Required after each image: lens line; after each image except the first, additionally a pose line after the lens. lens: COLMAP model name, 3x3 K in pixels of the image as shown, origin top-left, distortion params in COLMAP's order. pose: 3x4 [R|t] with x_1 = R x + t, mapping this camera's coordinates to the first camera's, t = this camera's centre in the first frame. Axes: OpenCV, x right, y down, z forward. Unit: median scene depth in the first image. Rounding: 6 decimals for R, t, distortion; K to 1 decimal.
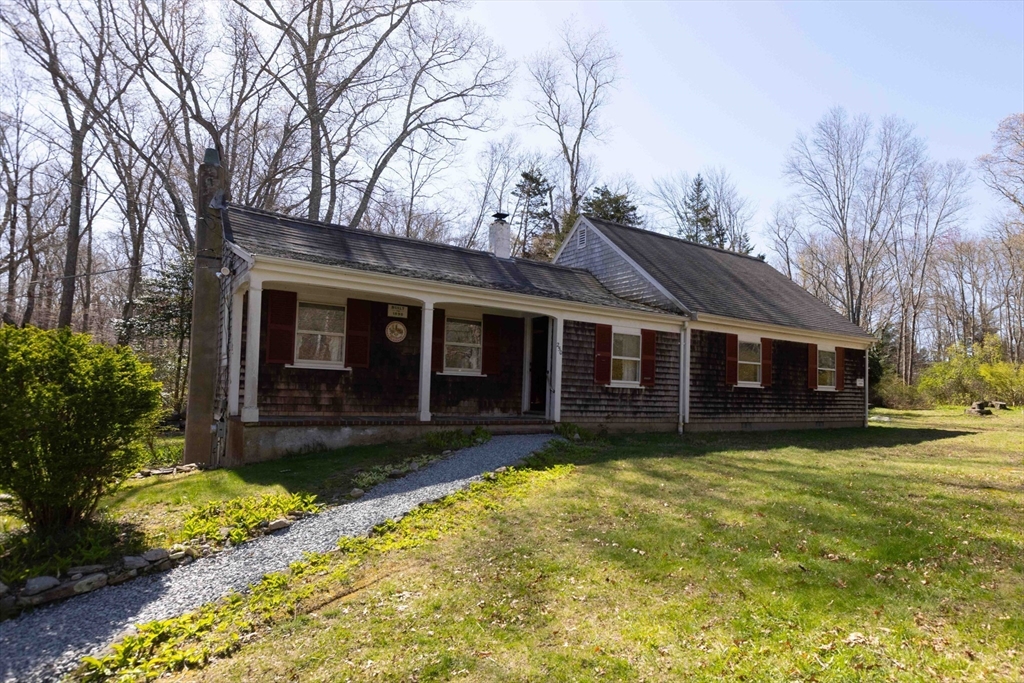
lens RADIAL K [[597.3, 0, 533.8], [0, 597.3, 379.8], [0, 0, 1]] dist [0.007356, 0.000919]
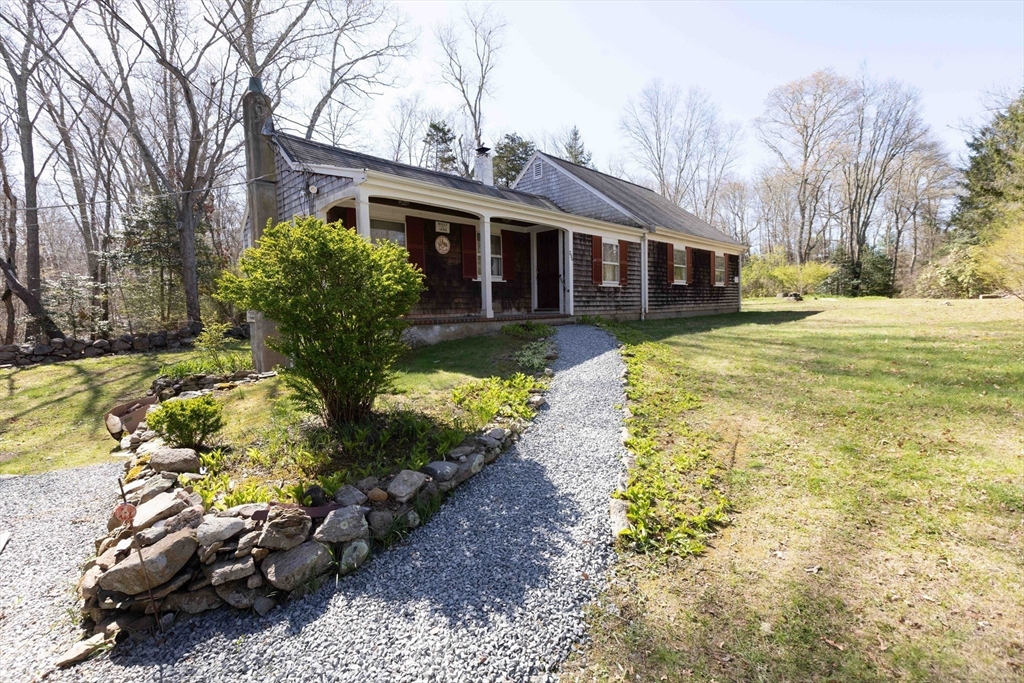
lens RADIAL K [[459.8, 0, 509.3], [0, 459.8, 337.3], [0, 0, 1]] dist [0.004437, 0.000474]
pose [[0.986065, -0.060177, 0.155097, -0.194260], [0.045218, 0.994135, 0.098237, 0.012828], [-0.160100, -0.089855, 0.983003, 0.059985]]
